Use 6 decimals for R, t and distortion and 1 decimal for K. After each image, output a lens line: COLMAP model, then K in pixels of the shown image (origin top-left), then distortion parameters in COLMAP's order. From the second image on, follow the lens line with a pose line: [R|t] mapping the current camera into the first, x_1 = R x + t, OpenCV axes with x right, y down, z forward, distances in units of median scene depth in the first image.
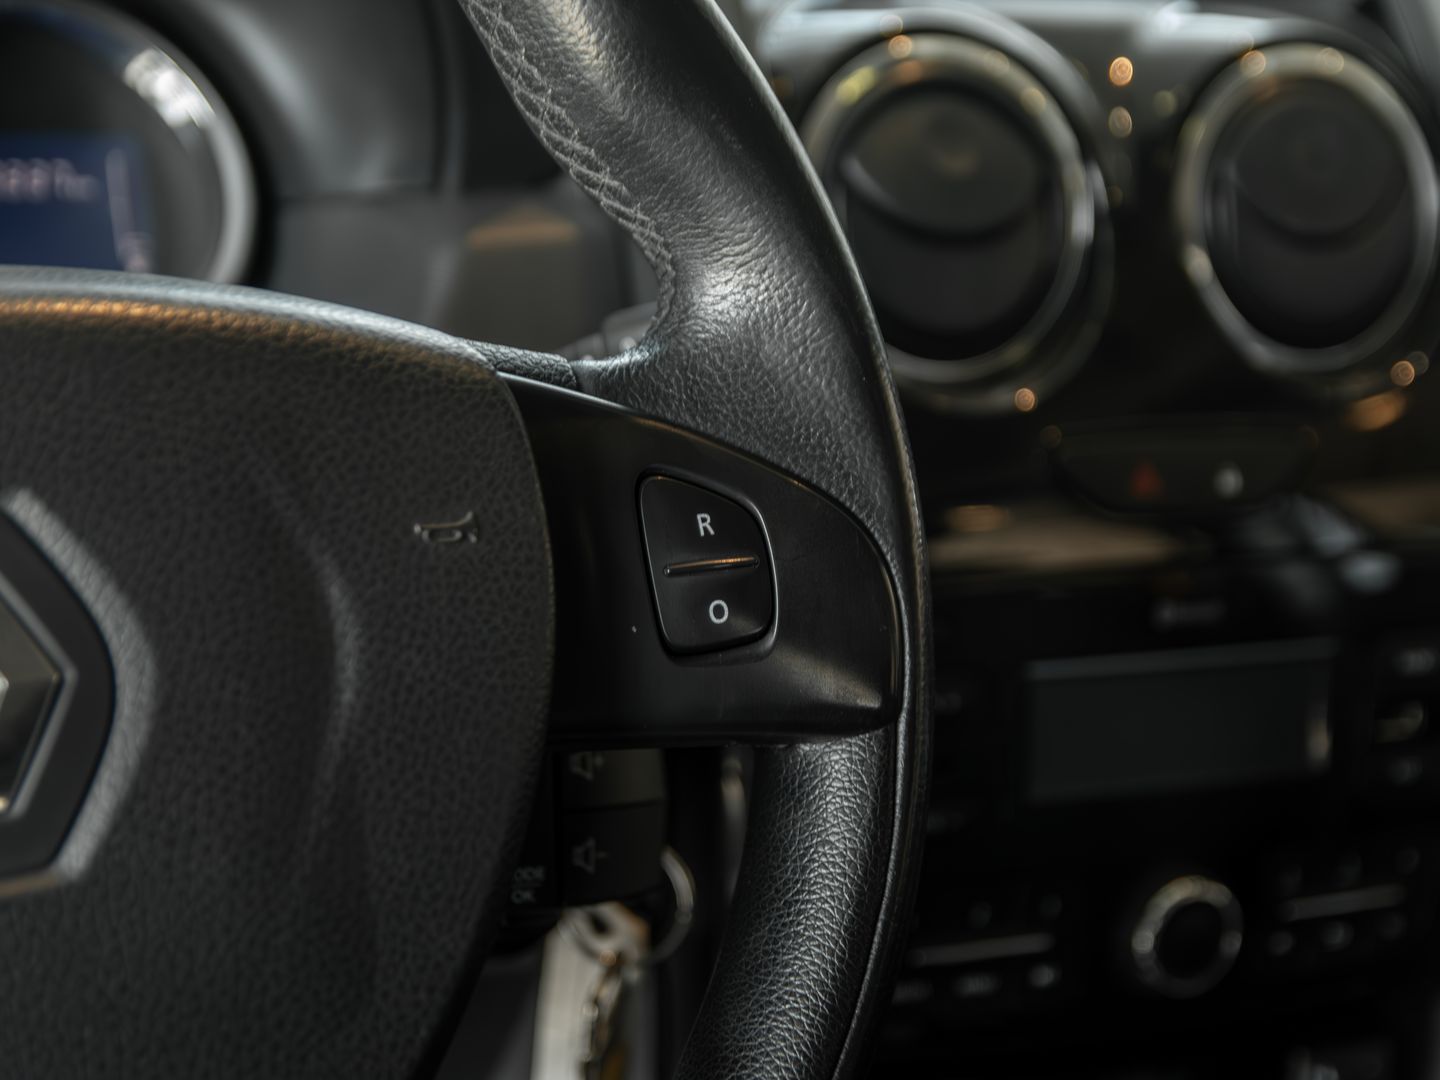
lens RADIAL K [[3047.1, 0, 722.9], [0, 3047.1, 535.6], [0, 0, 1]] dist [-0.111590, 0.000000]
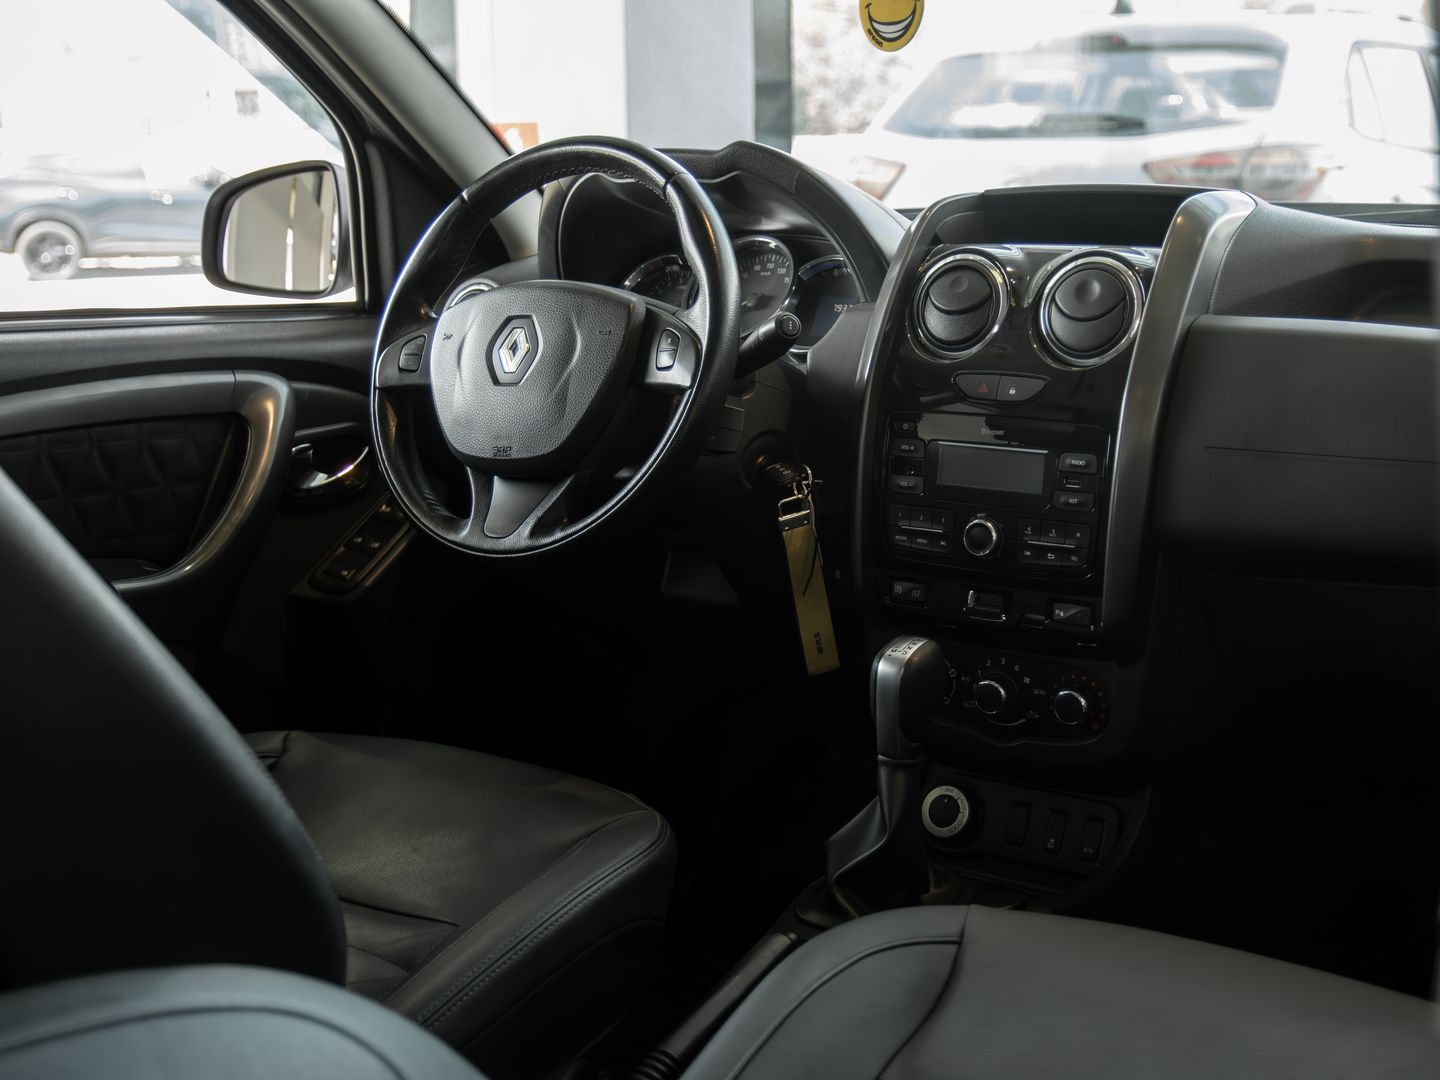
lens RADIAL K [[1849.6, 0, 721.5], [0, 1849.6, 537.1], [0, 0, 1]] dist [0.010655, 0.000000]
pose [[0.452698, 0.085506, -0.887554, 2.712598], [-0.192475, 0.981295, -0.003636, 0.301758], [0.870642, 0.172478, 0.460688, -0.143081]]
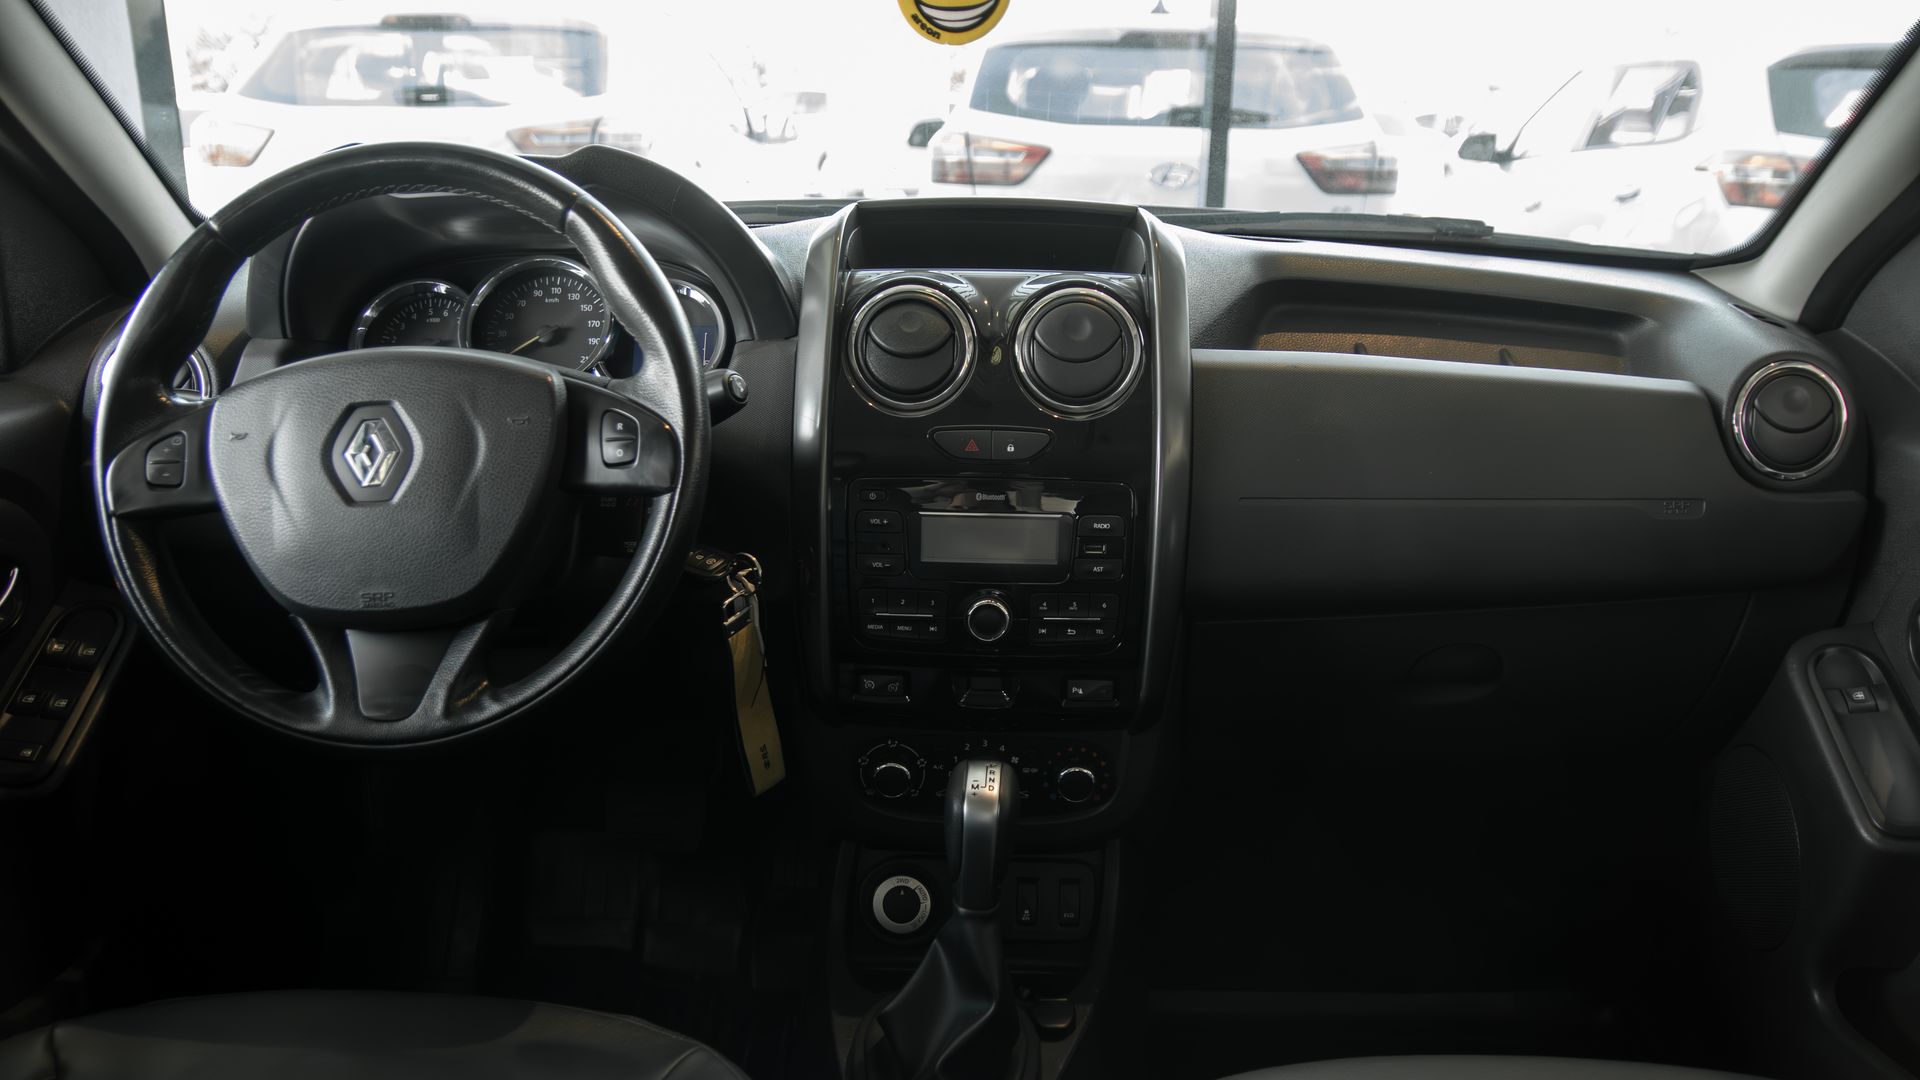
lens RADIAL K [[1465.4, 0, 944.6], [0, 1465.4, 553.9], [0, 0, 1]] dist [-0.084265, 0.035163]
pose [[0.866009, 0.066180, -0.495630, 1.202346], [-0.070477, 0.997463, 0.010045, 0.102556], [0.495037, 0.026231, 0.868476, -0.210427]]
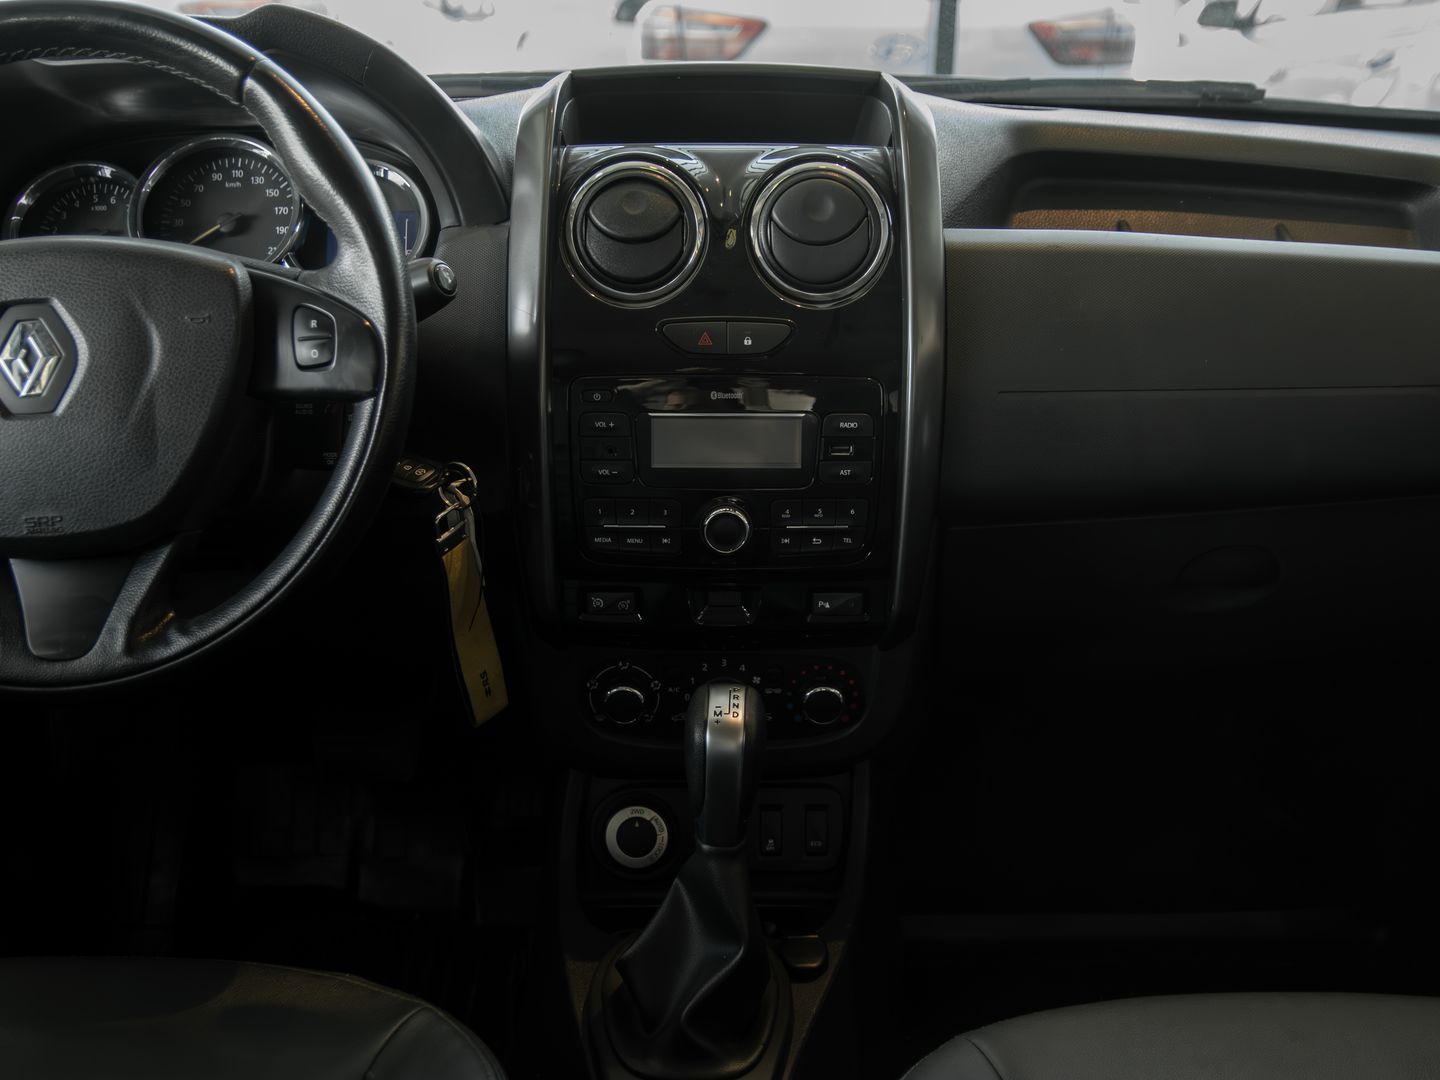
lens RADIAL K [[1512.3, 0, 708.6], [0, 1512.3, 542.8], [0, 0, 1]] dist [-0.026856, 0.000000]
pose [[0.882426, 0.077374, -0.464046, 1.127287], [-0.052054, 0.996384, 0.067149, 0.098053], [0.467563, -0.035098, 0.883263, -0.123580]]
